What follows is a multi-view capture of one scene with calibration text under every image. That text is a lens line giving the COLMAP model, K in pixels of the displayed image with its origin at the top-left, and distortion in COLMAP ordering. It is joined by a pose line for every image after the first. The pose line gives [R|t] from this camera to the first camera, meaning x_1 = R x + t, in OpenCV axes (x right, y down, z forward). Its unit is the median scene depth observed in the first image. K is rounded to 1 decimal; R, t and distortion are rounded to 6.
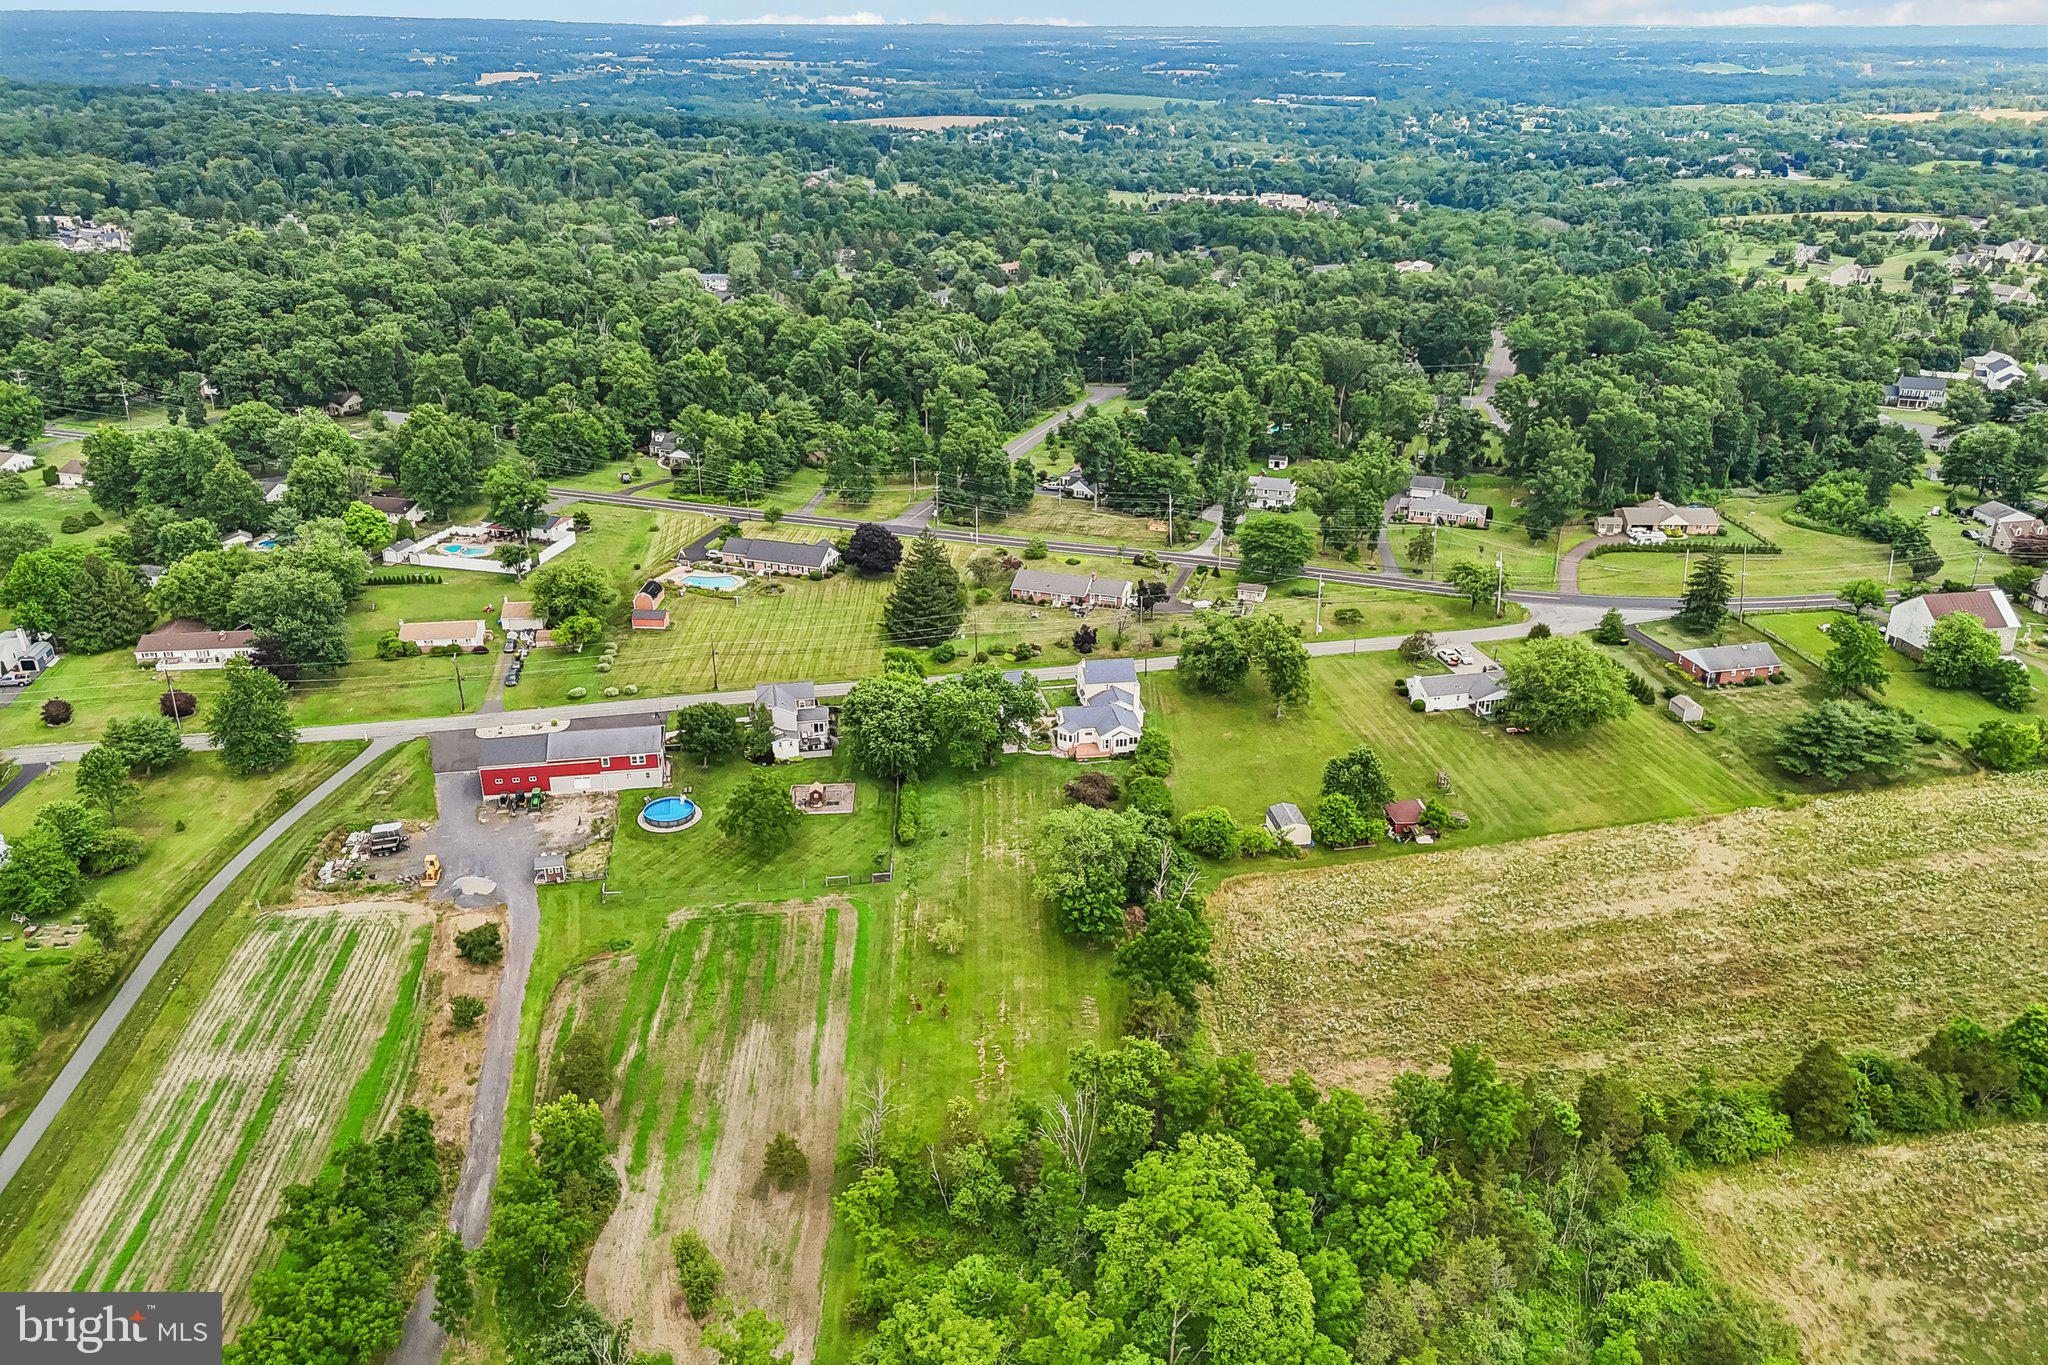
lens RADIAL K [[1513.9, 0, 1026.3], [0, 1513.9, 643.6], [0, 0, 1]] dist [0.067568, -0.059609]
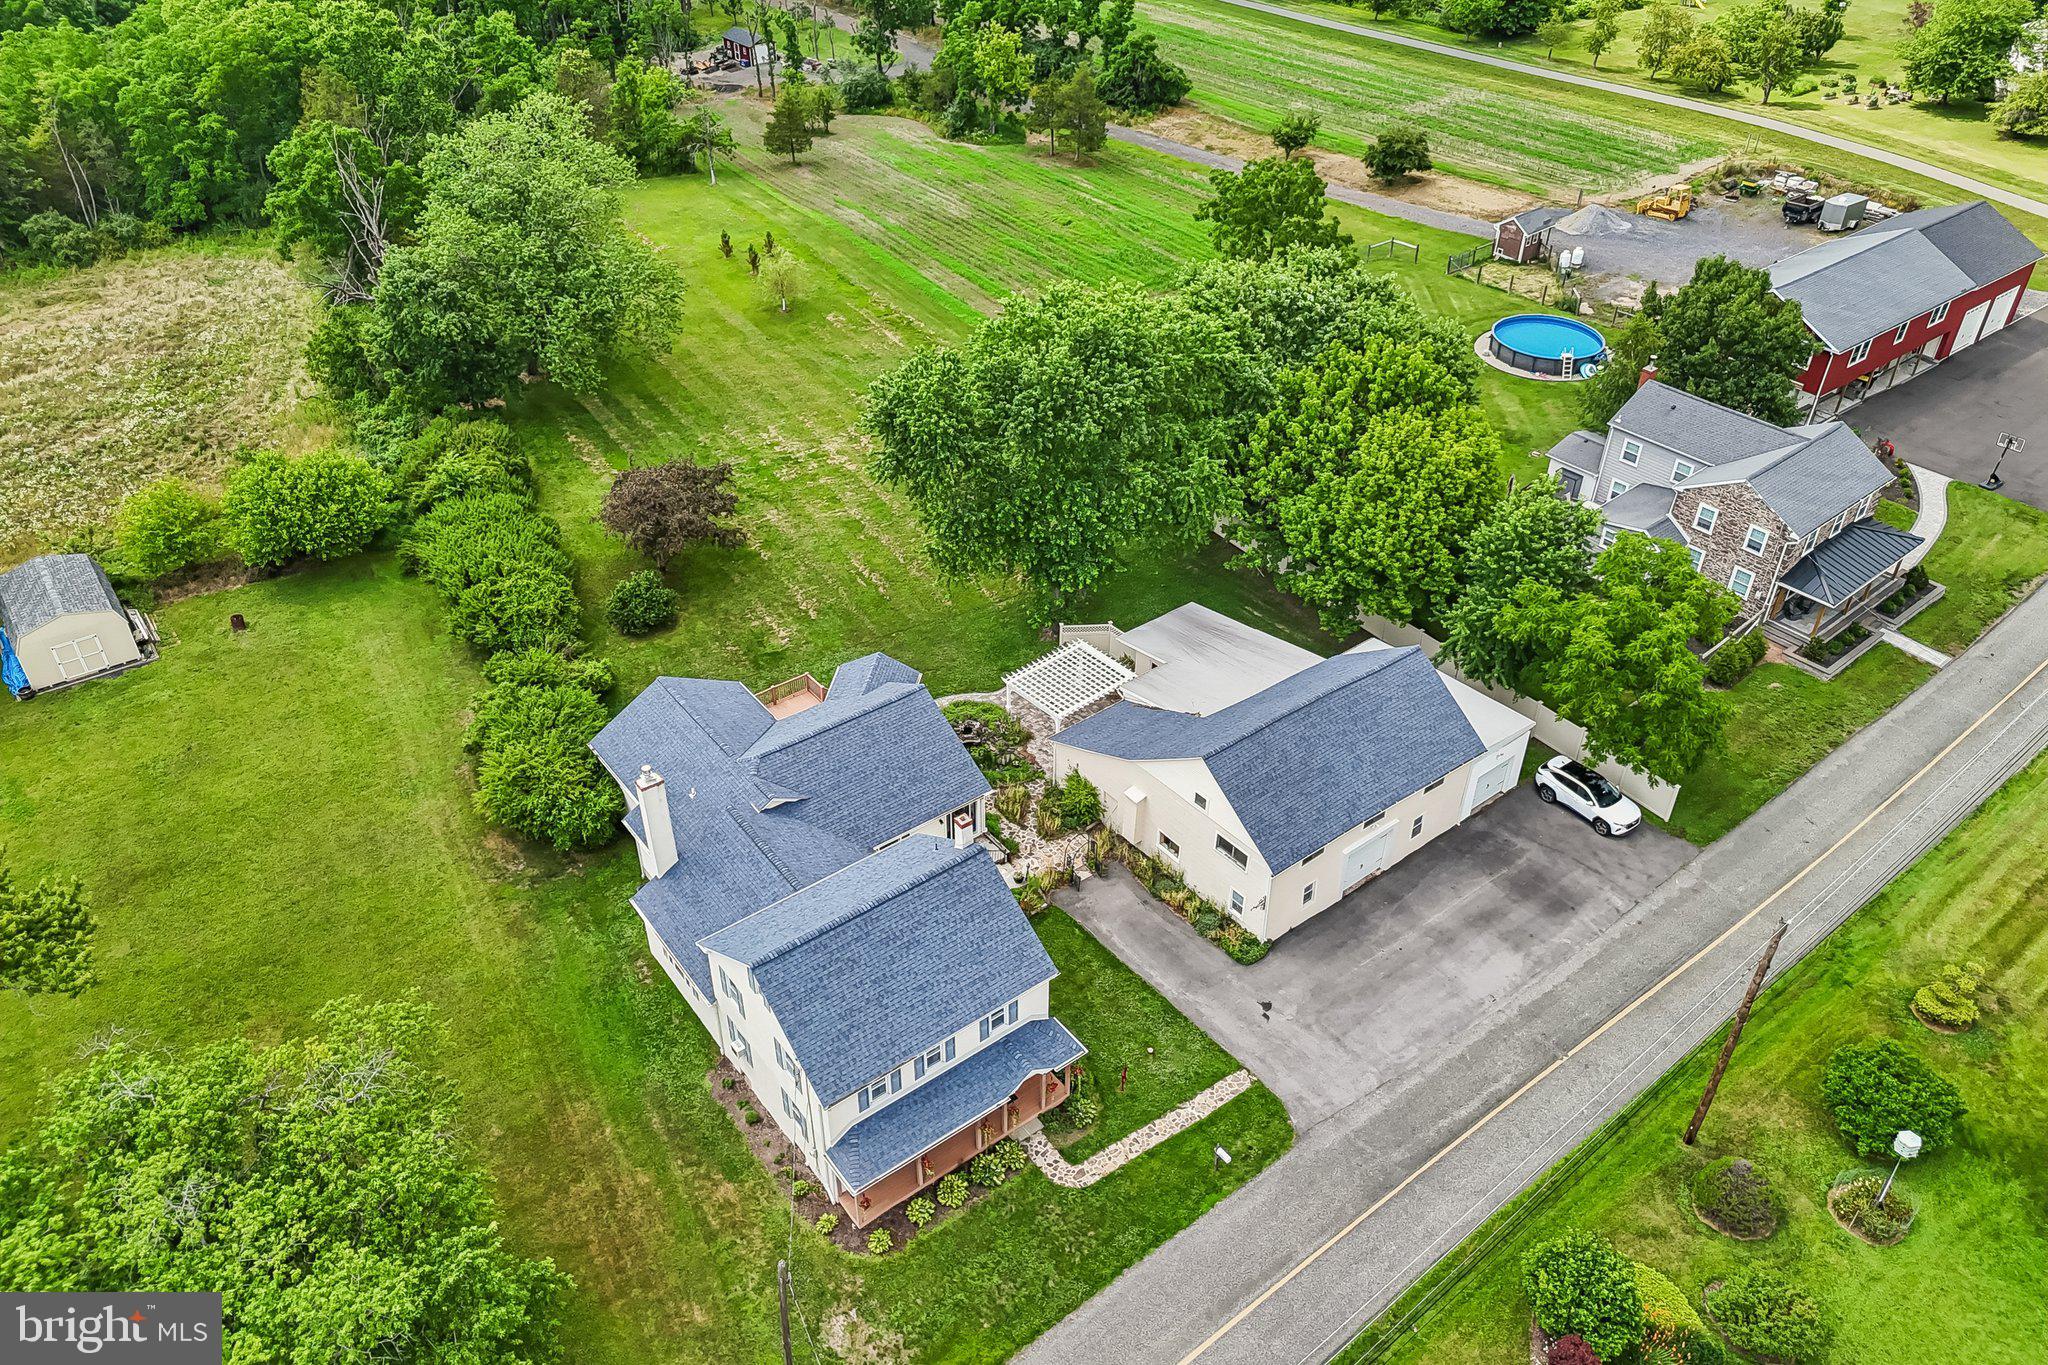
lens RADIAL K [[1513.9, 0, 1028.1], [0, 1513.9, 682.3], [0, 0, 1]] dist [0.067568, -0.059609]
pose [[-0.878752, 0.281389, -0.385506, 0.108974], [-0.186687, 0.540716, 0.820228, -0.176866], [0.439253, 0.792746, -0.422624, 1.136990]]
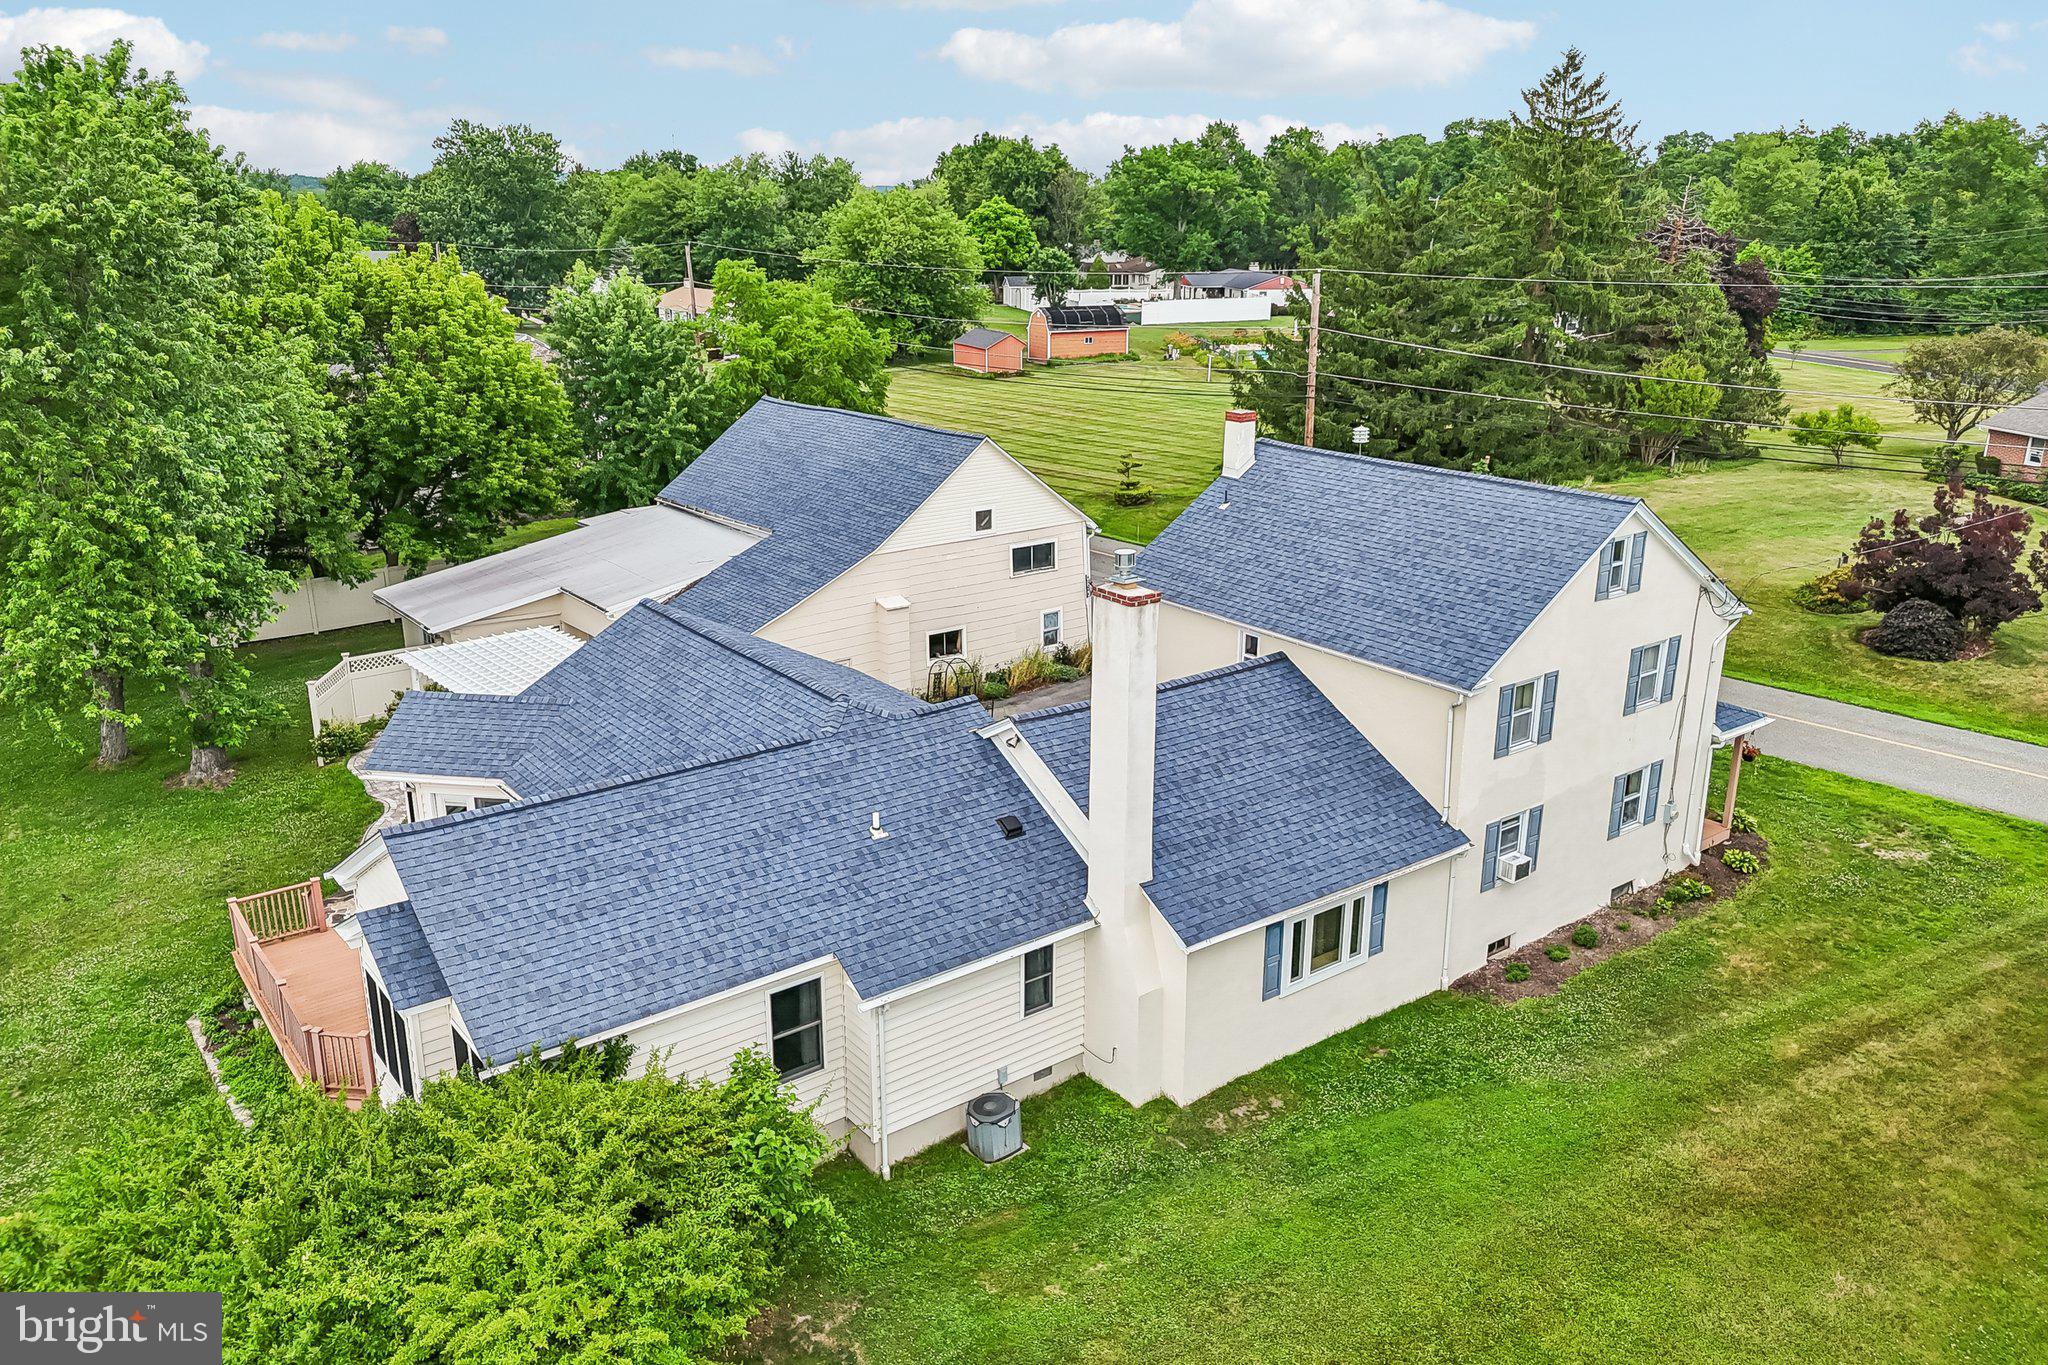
lens RADIAL K [[1513.9, 0, 1027.0], [0, 1513.9, 677.4], [0, 0, 1]] dist [0.067568, -0.059609]
pose [[0.482857, 0.260866, -0.835942, 0.148404], [-0.331219, 0.938087, 0.101424, 0.025368], [0.810644, 0.227907, 0.539365, 0.976158]]
